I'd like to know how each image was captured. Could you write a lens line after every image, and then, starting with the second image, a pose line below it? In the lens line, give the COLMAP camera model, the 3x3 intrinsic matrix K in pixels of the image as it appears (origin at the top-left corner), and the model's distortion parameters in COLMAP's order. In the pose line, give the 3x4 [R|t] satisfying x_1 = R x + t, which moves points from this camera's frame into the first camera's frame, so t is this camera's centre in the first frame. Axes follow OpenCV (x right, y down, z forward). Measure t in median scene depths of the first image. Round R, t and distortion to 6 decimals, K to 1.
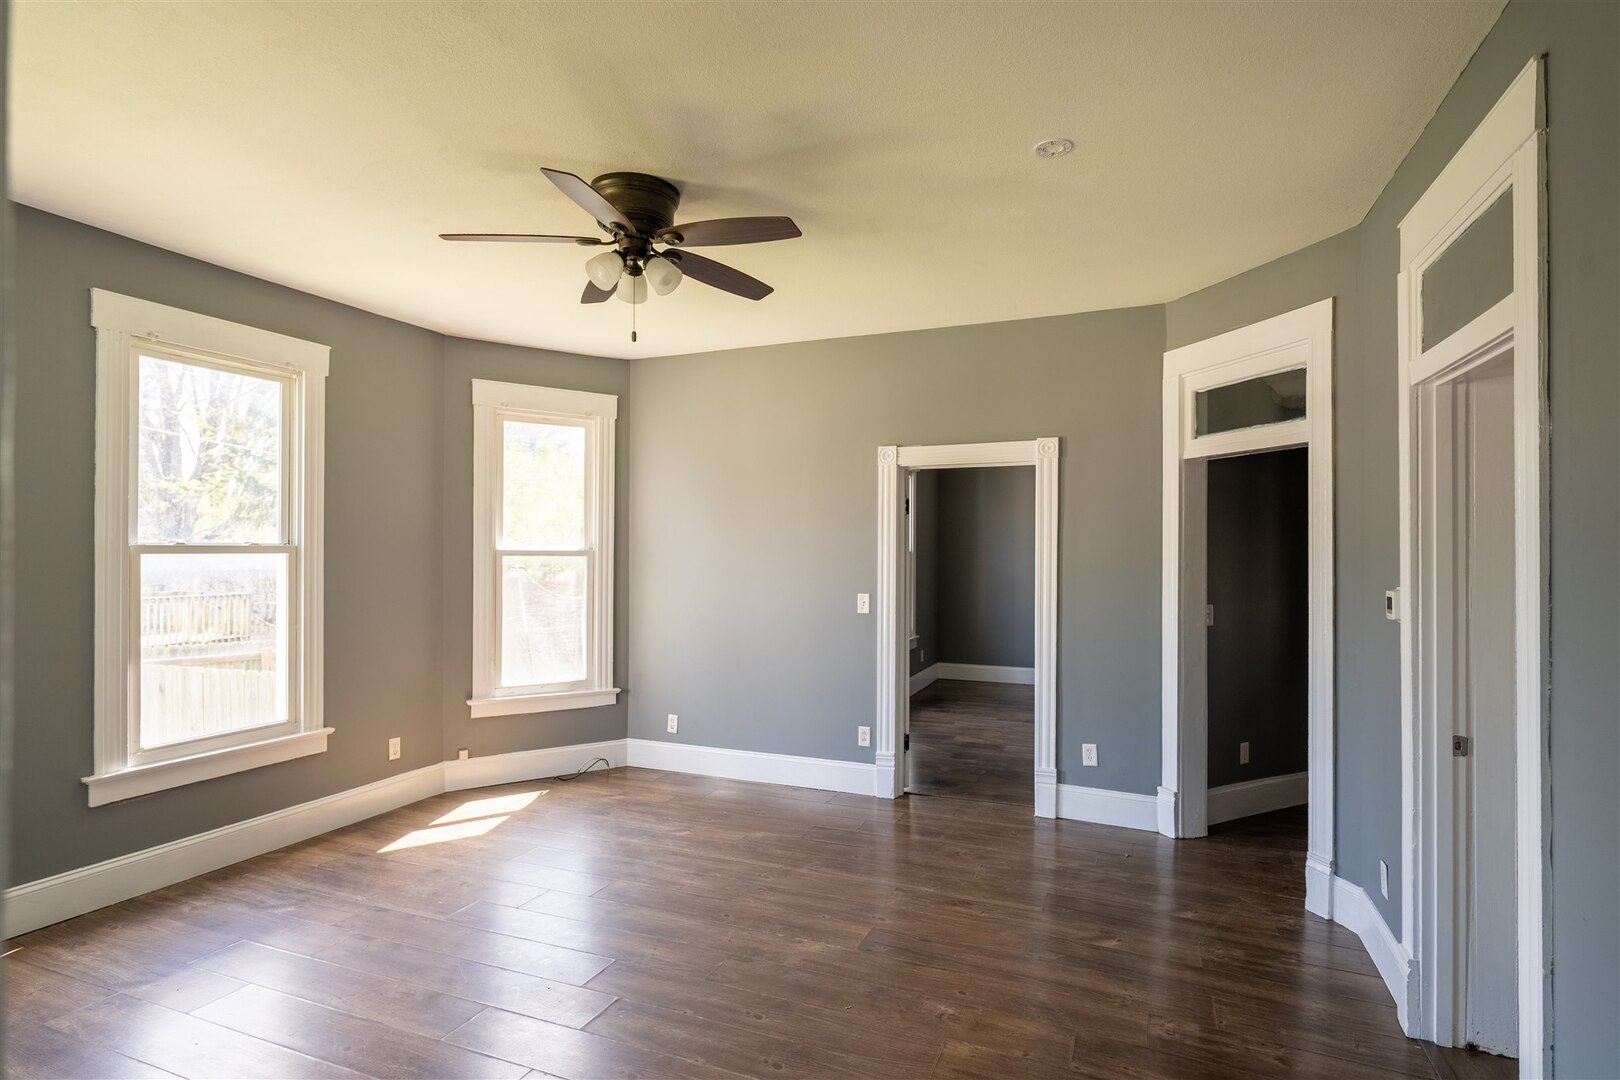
lens RADIAL K [[827.3, 0, 815.7], [0, 827.3, 550.3], [0, 0, 1]] dist [0.001175, -0.001706]
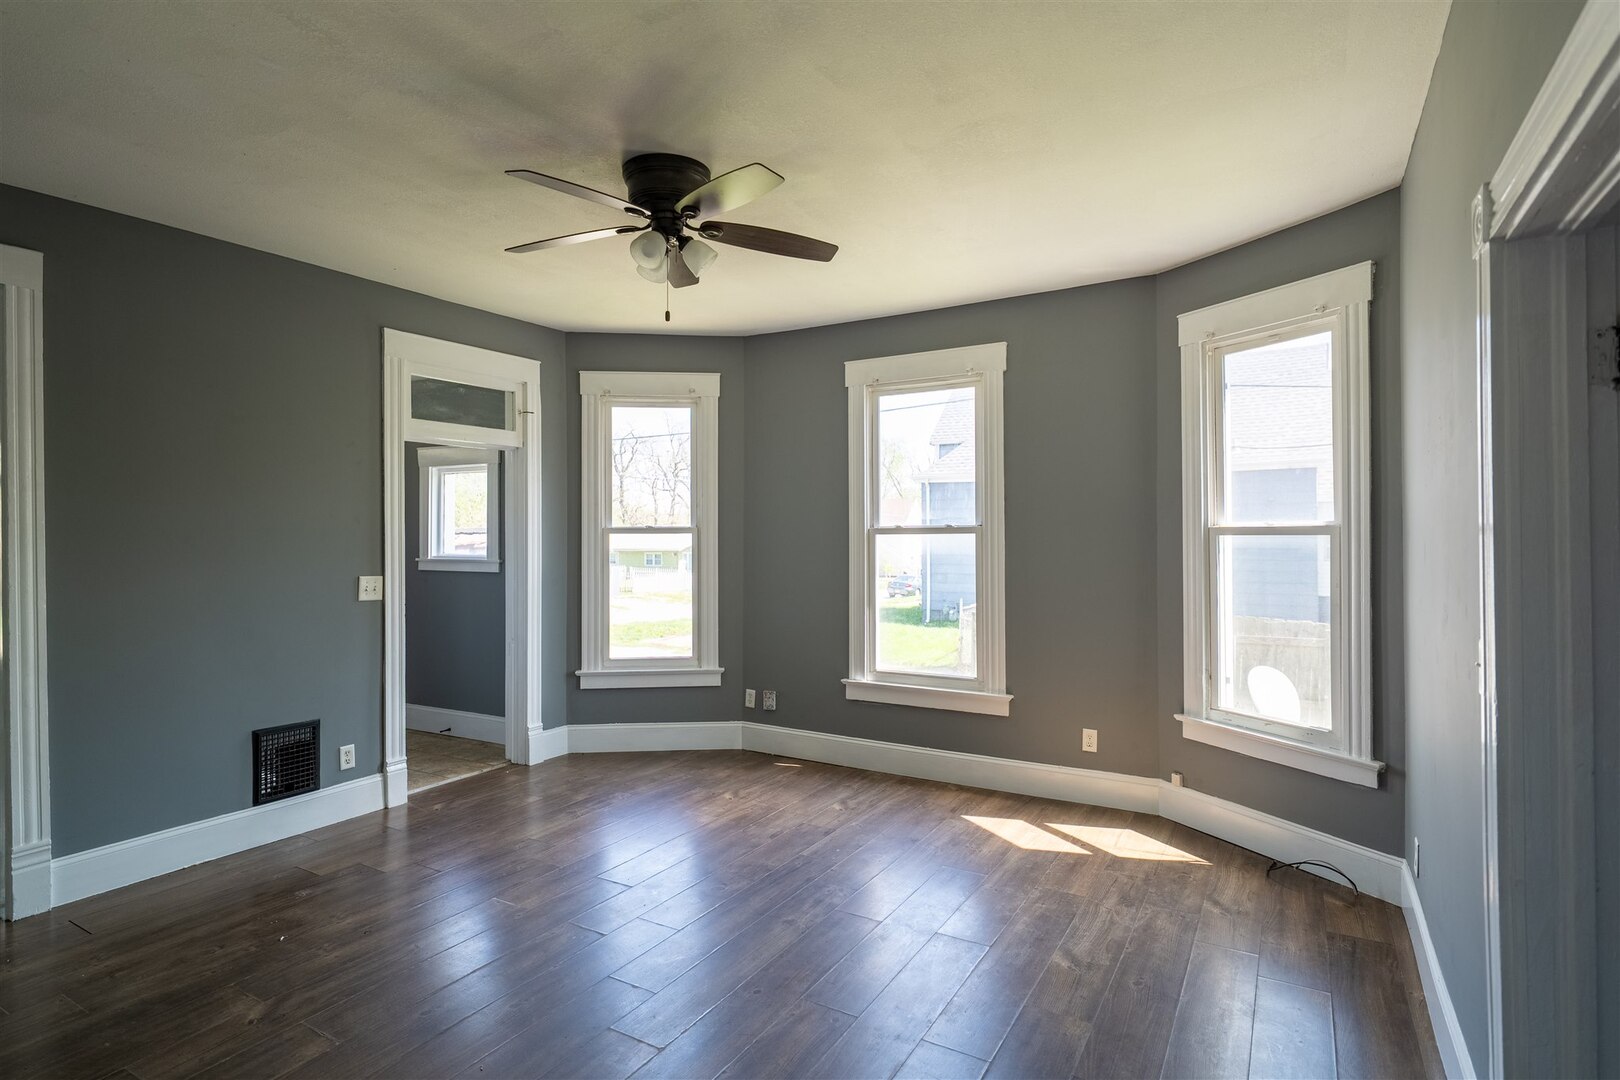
lens RADIAL K [[827.3, 0, 817.9], [0, 827.3, 531.8], [0, 0, 1]] dist [0.001175, -0.001706]
pose [[-0.142455, -0.009605, -0.989755, 0.509211], [0.004172, 0.999938, -0.010304, 0.012189], [0.989792, -0.005597, -0.142406, 0.903853]]
